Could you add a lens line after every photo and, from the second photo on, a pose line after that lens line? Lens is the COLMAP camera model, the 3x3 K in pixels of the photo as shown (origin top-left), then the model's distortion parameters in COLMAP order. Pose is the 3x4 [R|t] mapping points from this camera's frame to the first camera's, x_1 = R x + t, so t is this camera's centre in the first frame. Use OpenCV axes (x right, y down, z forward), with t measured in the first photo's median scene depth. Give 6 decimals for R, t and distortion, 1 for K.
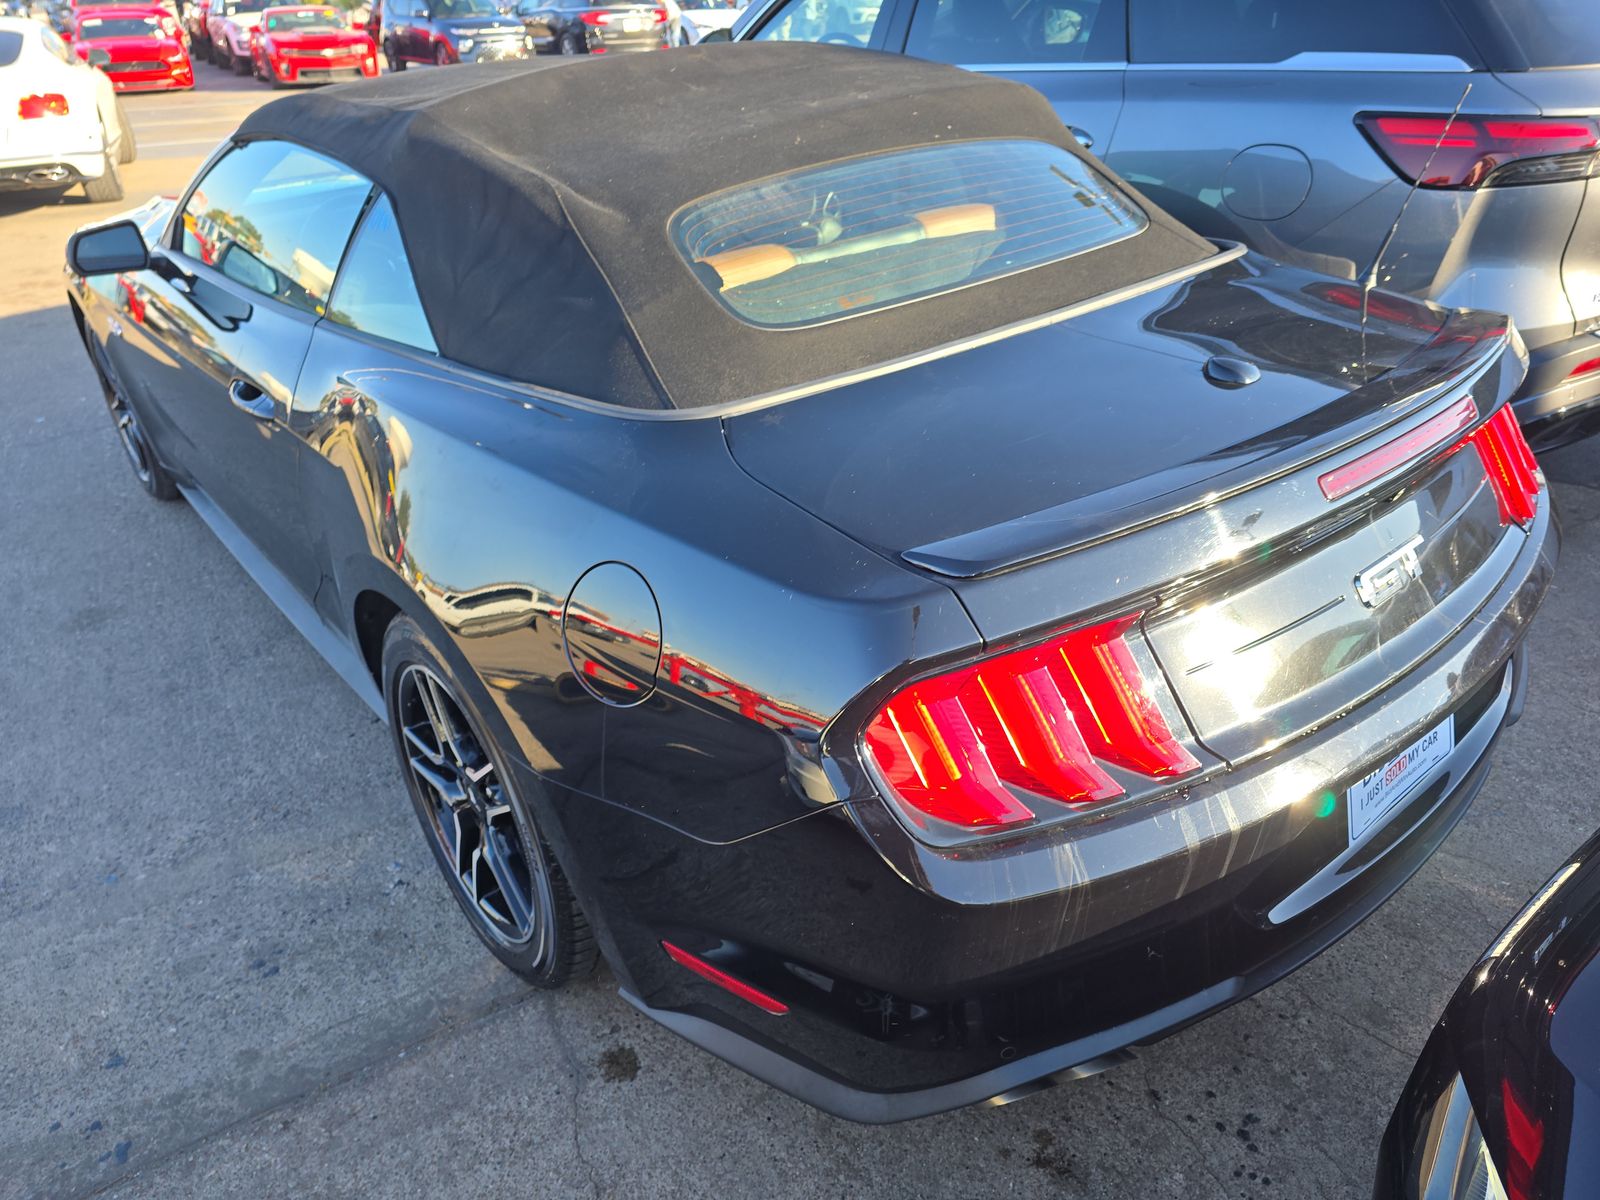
lens RADIAL K [[1084.9, 0, 802.7], [0, 1084.9, 603.0], [0, 0, 1]] dist [0.046380, -0.051276]
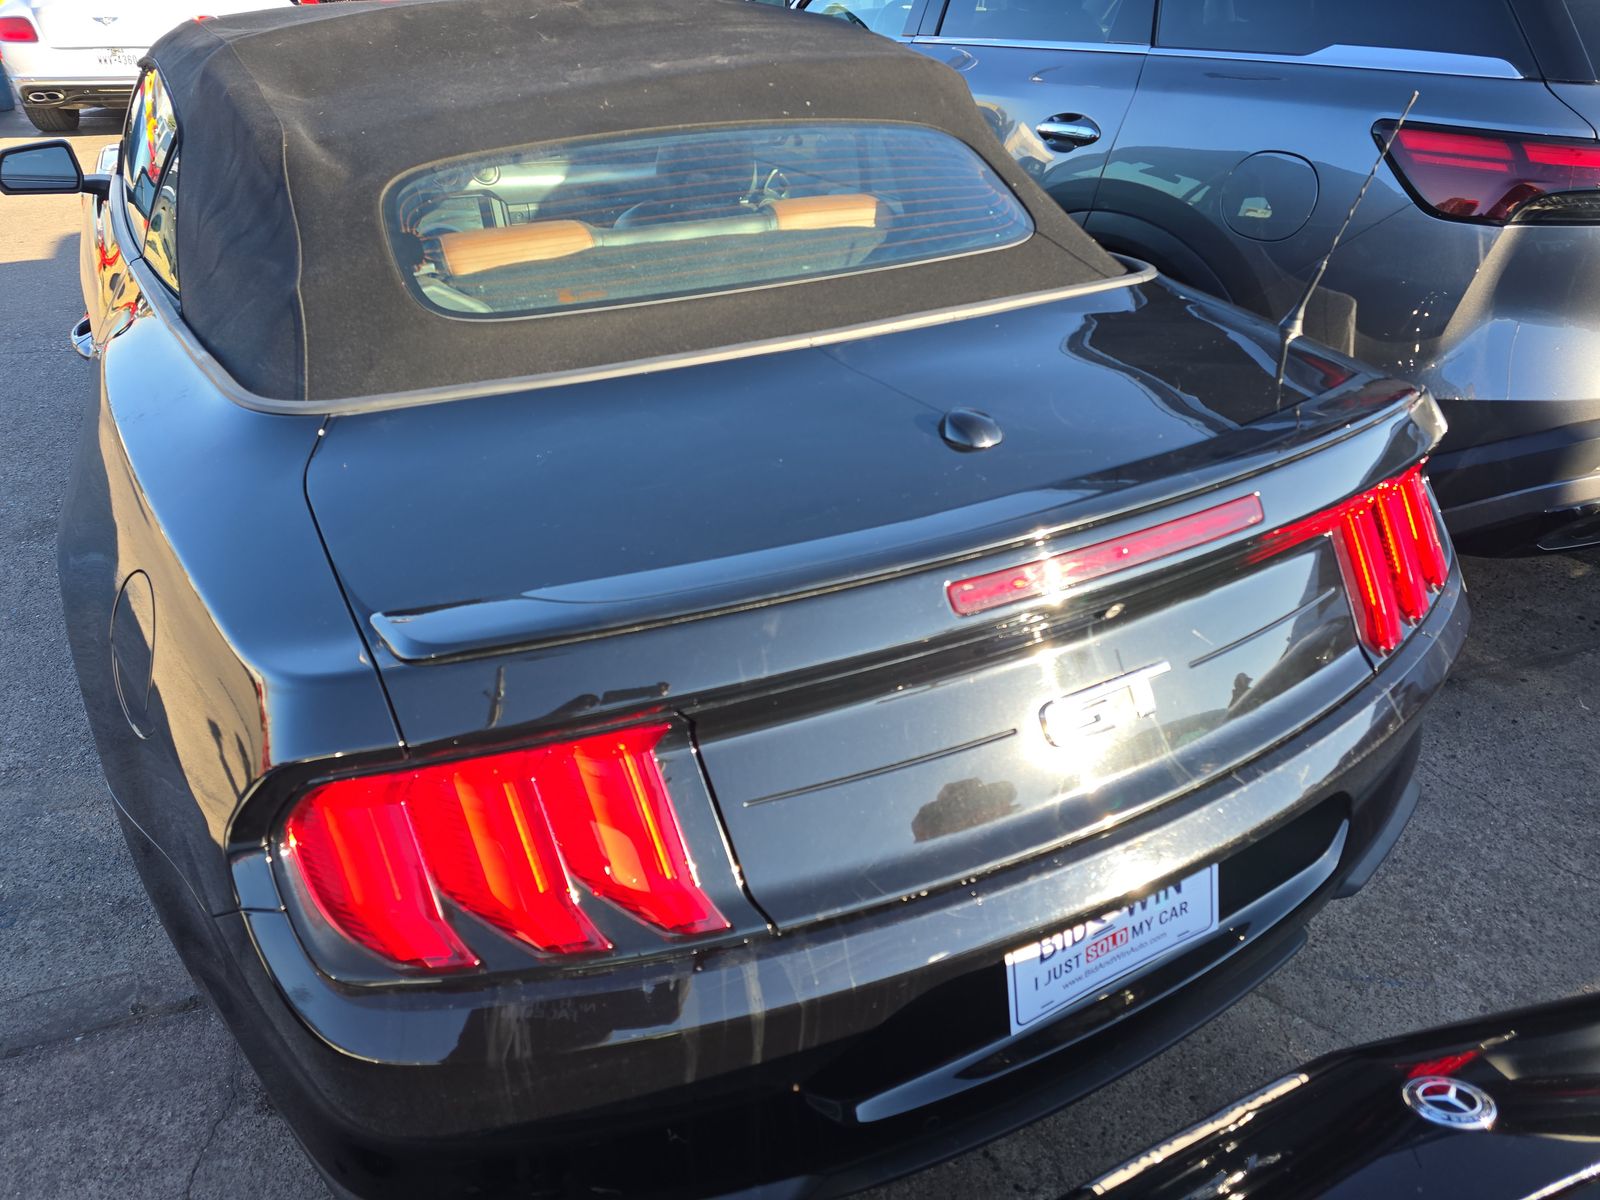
lens RADIAL K [[1062.4, 0, 800.0], [0, 1062.4, 600.0], [0, 0, 1]] dist [0.069816, -0.061596]
pose [[0.981663, 0.132265, -0.137273, 0.289484], [-0.128459, 0.991052, 0.036262, -0.071749], [0.140841, -0.017963, 0.989869, 0.140736]]
